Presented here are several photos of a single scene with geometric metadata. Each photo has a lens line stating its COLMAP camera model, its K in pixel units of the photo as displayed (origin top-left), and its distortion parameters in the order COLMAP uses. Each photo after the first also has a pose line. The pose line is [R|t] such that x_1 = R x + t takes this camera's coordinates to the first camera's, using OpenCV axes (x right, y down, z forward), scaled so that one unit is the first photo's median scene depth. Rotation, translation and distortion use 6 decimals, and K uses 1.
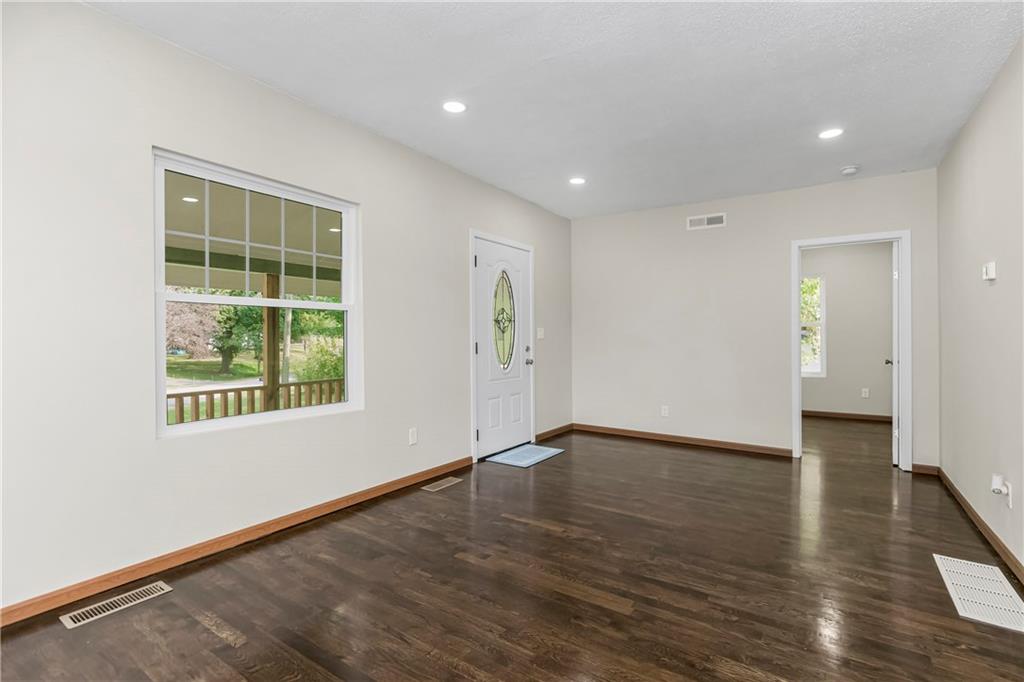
lens RADIAL K [[463.8, 0, 517.6], [0, 463.8, 336.5], [0, 0, 1]] dist [-0.009638, 0.001387]
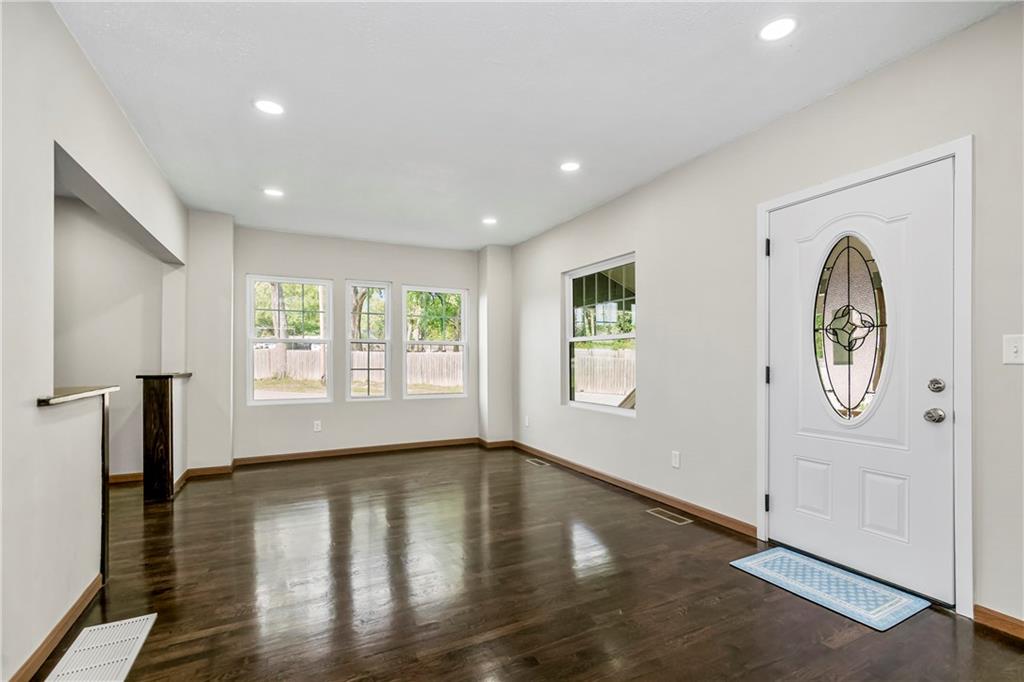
lens RADIAL K [[463.8, 0, 509.4], [0, 463.8, 359.4], [0, 0, 1]] dist [-0.009638, 0.001387]
pose [[-0.479051, 0.003016, -0.877782, 0.693437], [0.000678, 0.999995, 0.003066, 0.000168], [0.877787, 0.000873, -0.479051, 0.999678]]
